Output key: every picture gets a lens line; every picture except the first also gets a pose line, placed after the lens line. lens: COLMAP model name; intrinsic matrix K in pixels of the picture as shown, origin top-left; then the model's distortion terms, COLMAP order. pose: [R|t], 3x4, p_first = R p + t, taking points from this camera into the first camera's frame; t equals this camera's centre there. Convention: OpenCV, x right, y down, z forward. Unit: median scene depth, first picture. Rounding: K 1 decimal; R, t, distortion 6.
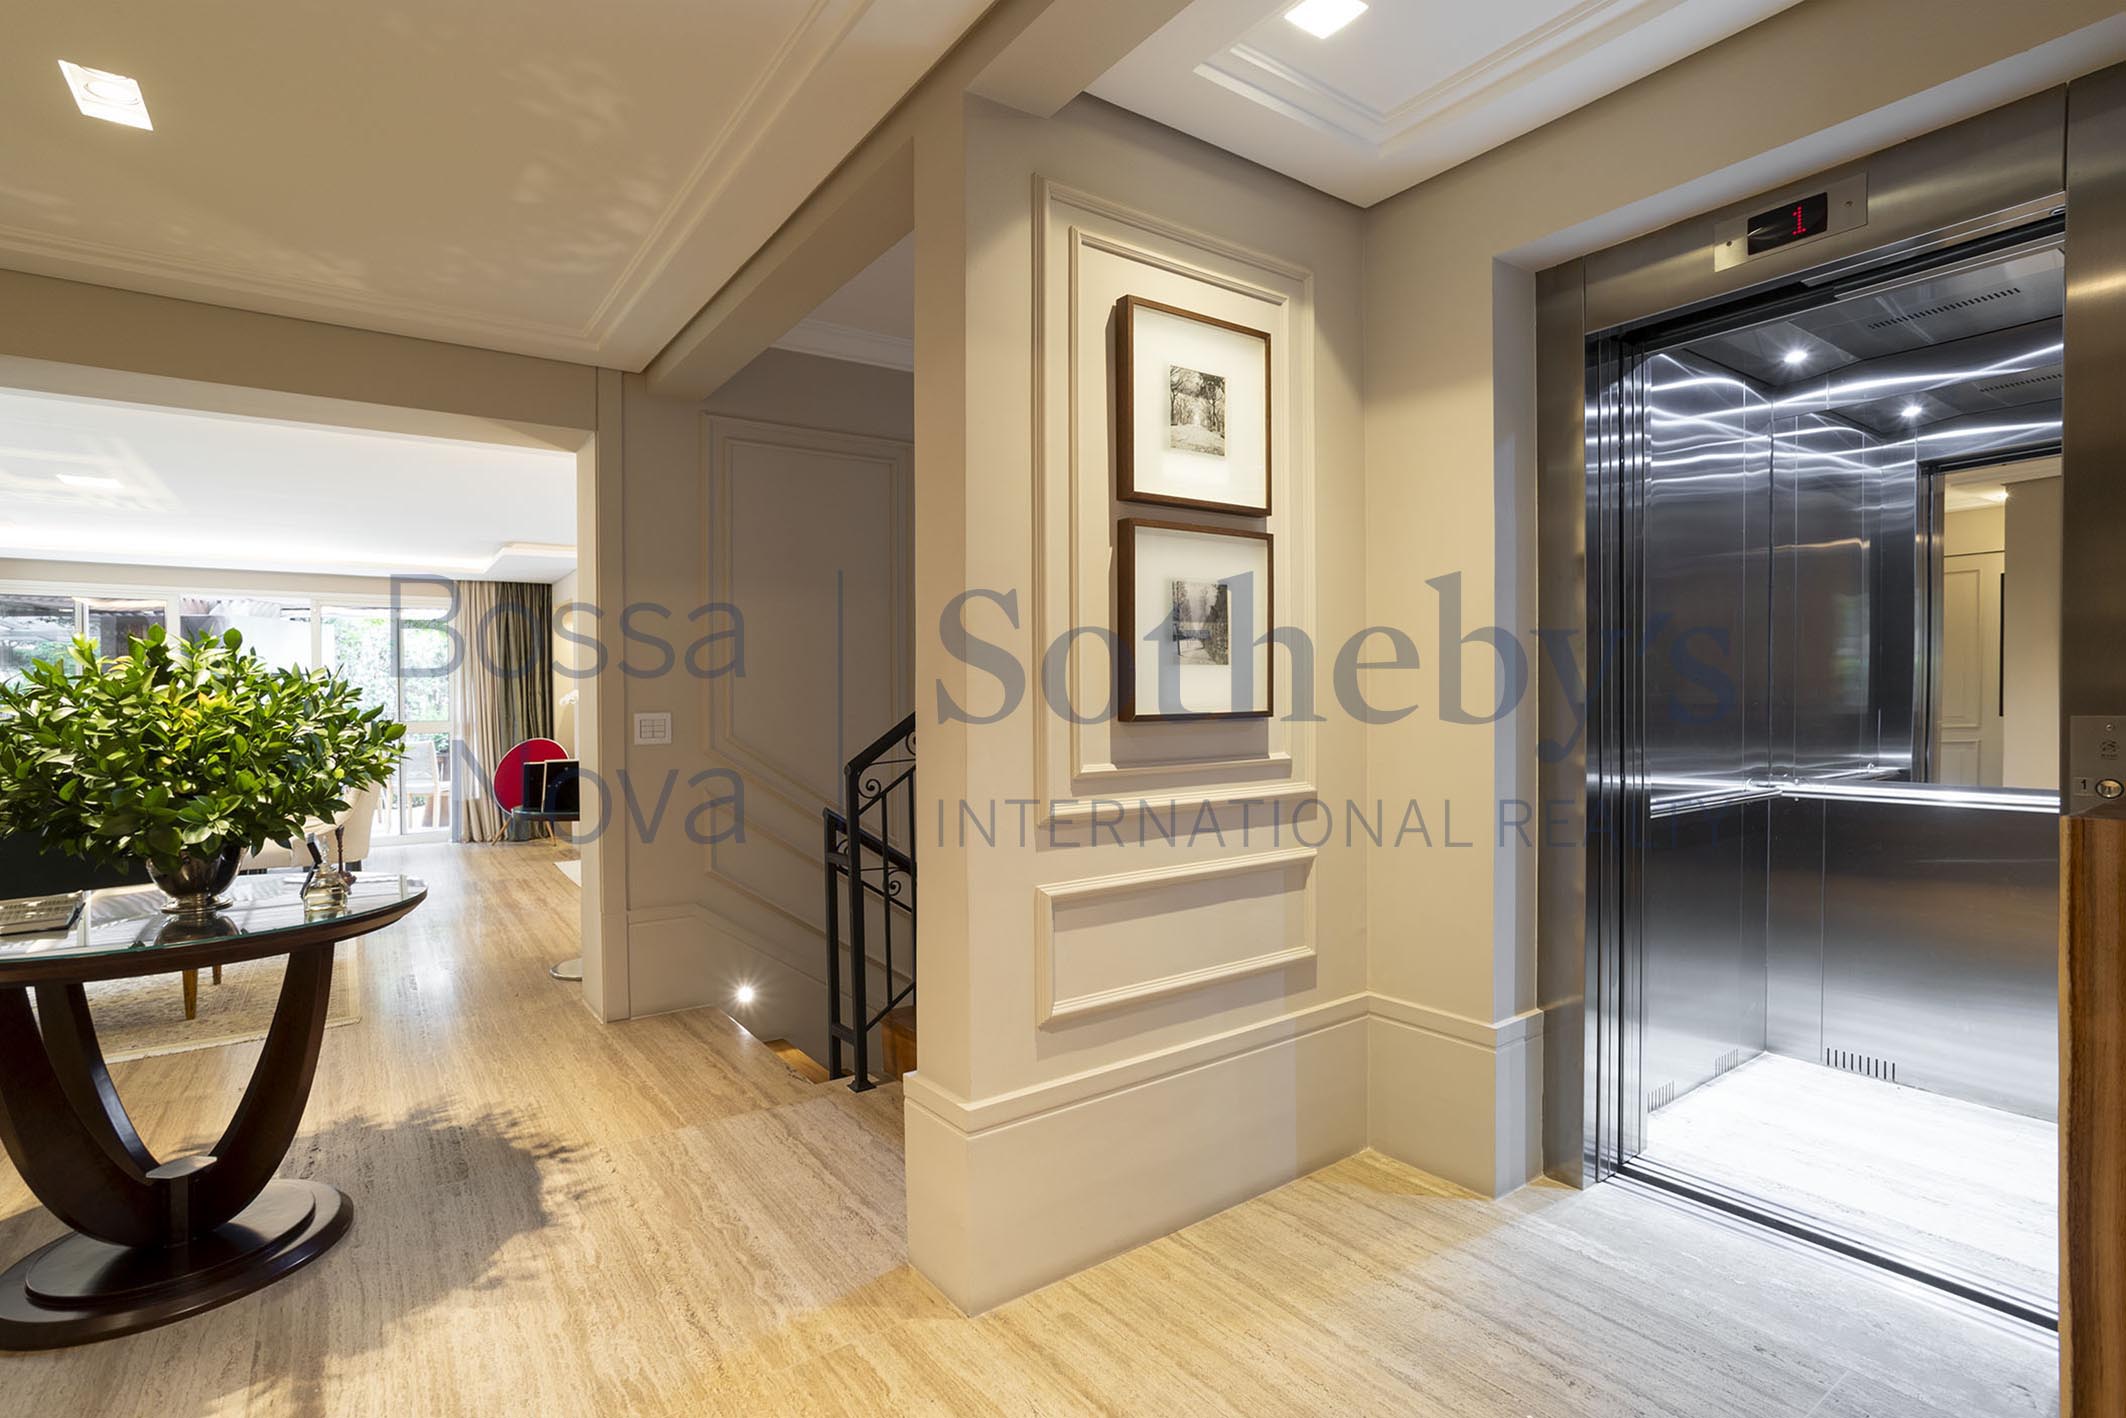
lens RADIAL K [[1031.1, 0, 1070.8], [0, 1031.1, 712.6], [0, 0, 1]] dist [-0.005576, 0.003440]
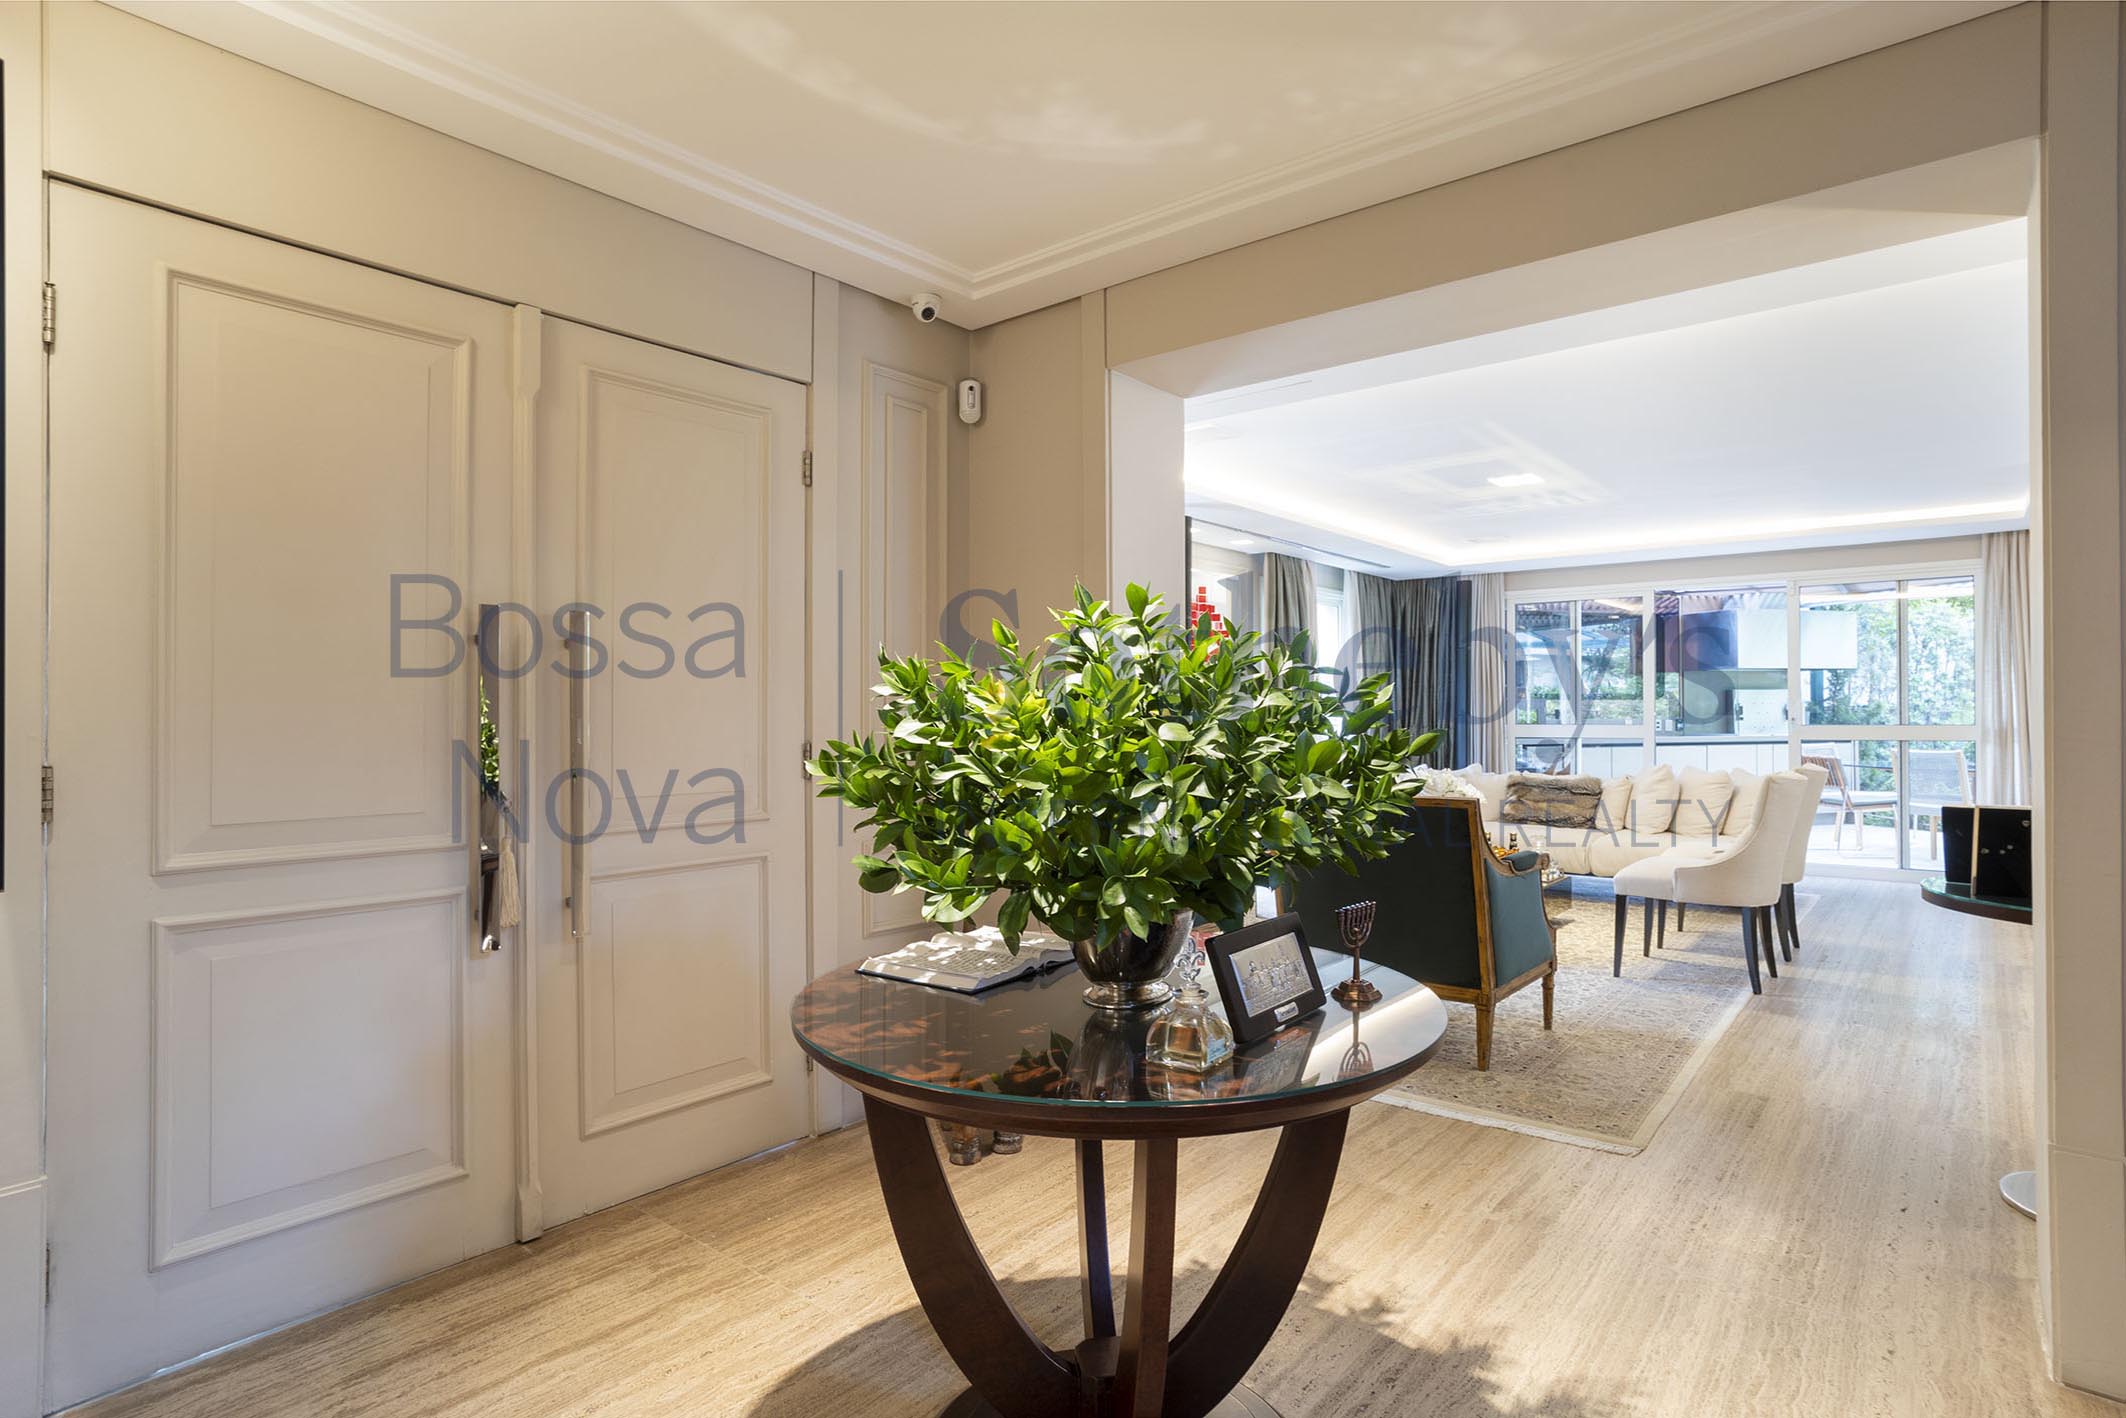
lens RADIAL K [[1031.1, 0, 1071.7], [0, 1031.1, 704.2], [0, 0, 1]] dist [-0.005576, 0.003440]
pose [[0.232012, 0.003117, -0.972708, -0.109304], [-0.007462, 0.999971, 0.001424, -0.006010], [0.972684, 0.006928, 0.232029, 0.497781]]
